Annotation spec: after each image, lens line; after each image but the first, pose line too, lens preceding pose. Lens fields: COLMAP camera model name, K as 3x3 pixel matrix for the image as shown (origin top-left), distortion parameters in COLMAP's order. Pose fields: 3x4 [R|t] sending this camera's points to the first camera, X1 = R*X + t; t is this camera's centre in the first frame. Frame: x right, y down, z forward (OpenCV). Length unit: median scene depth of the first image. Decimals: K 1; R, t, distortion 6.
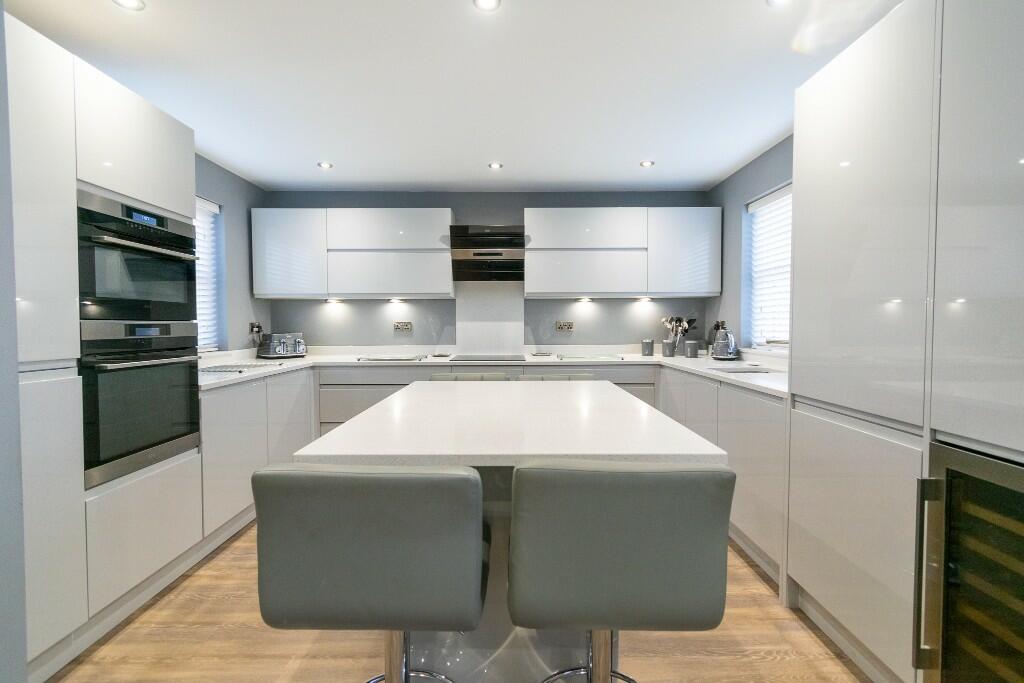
lens RADIAL K [[445.8, 0, 514.0], [0, 445.8, 335.5], [0, 0, 1]] dist [0.002868, 0.000106]
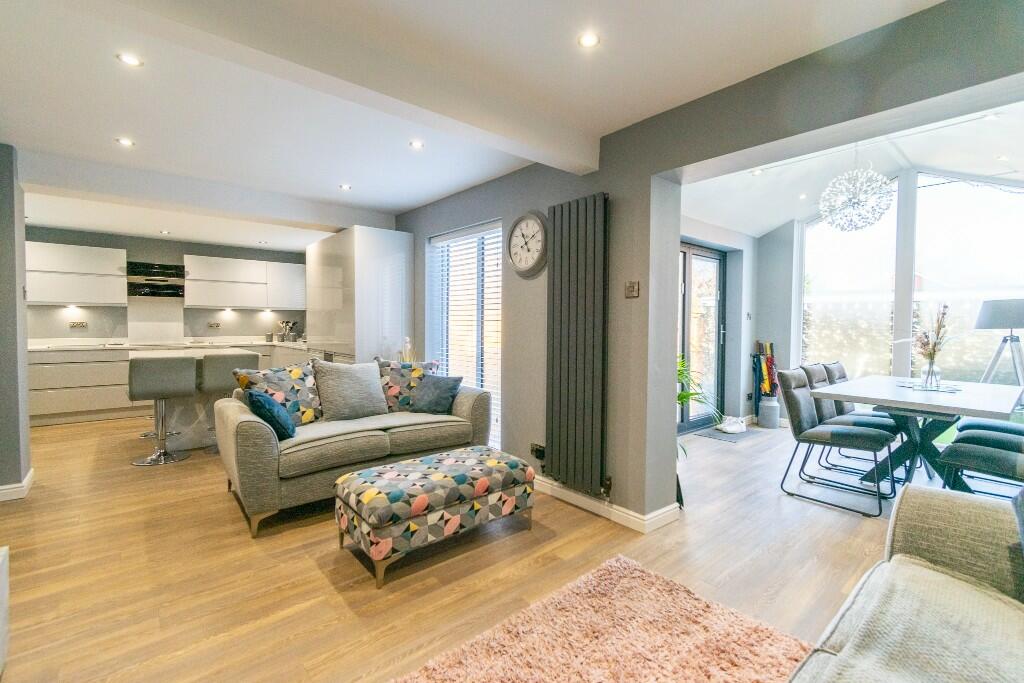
lens RADIAL K [[445.8, 0, 514.2], [0, 445.8, 344.5], [0, 0, 1]] dist [0.002868, 0.000106]
pose [[0.747860, -0.023031, 0.663457, -0.162338], [0.020228, 0.999725, 0.011902, 0.055759], [-0.663548, 0.004520, 0.748120, -1.035171]]
